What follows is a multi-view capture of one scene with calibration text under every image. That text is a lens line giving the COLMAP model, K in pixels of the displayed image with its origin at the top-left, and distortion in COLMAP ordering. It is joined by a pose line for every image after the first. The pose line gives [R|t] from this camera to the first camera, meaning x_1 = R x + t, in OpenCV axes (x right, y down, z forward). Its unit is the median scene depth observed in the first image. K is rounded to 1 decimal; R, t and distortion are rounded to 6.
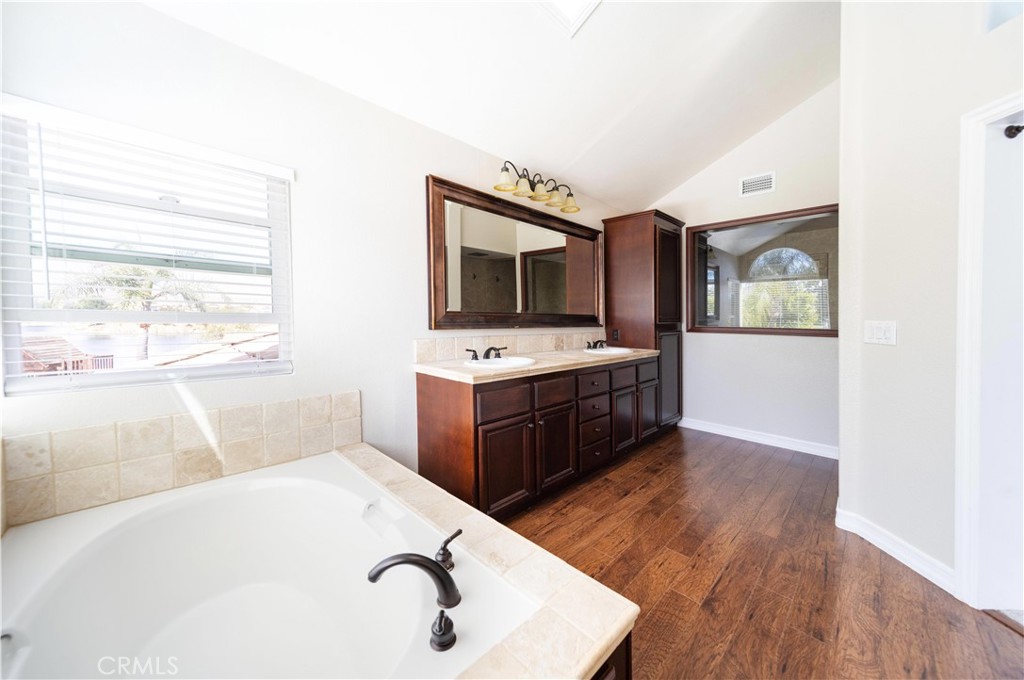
lens RADIAL K [[371.5, 0, 511.7], [0, 371.5, 324.3], [0, 0, 1]] dist [0.000132, 0.000004]
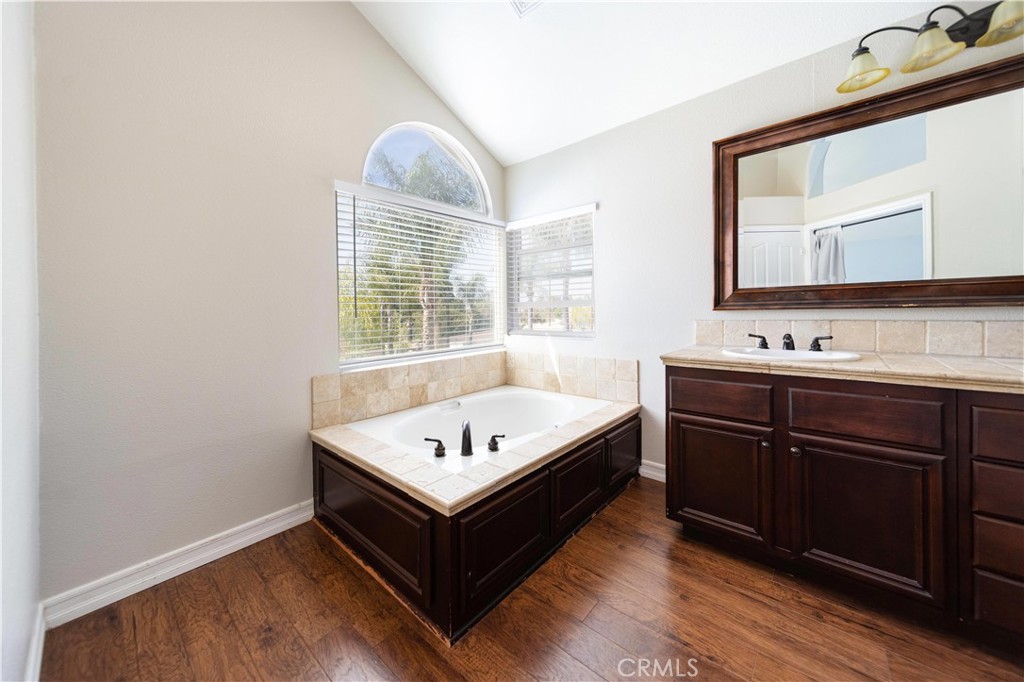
lens RADIAL K [[366.1, 0, 513.7], [0, 366.1, 319.8], [0, 0, 1]] dist [-0.000435, -0.000083]
pose [[0.059915, 0.001418, -0.998202, 0.719703], [-0.004688, 0.999988, 0.001139, 0.042947], [0.998192, 0.004612, 0.059921, 0.499715]]
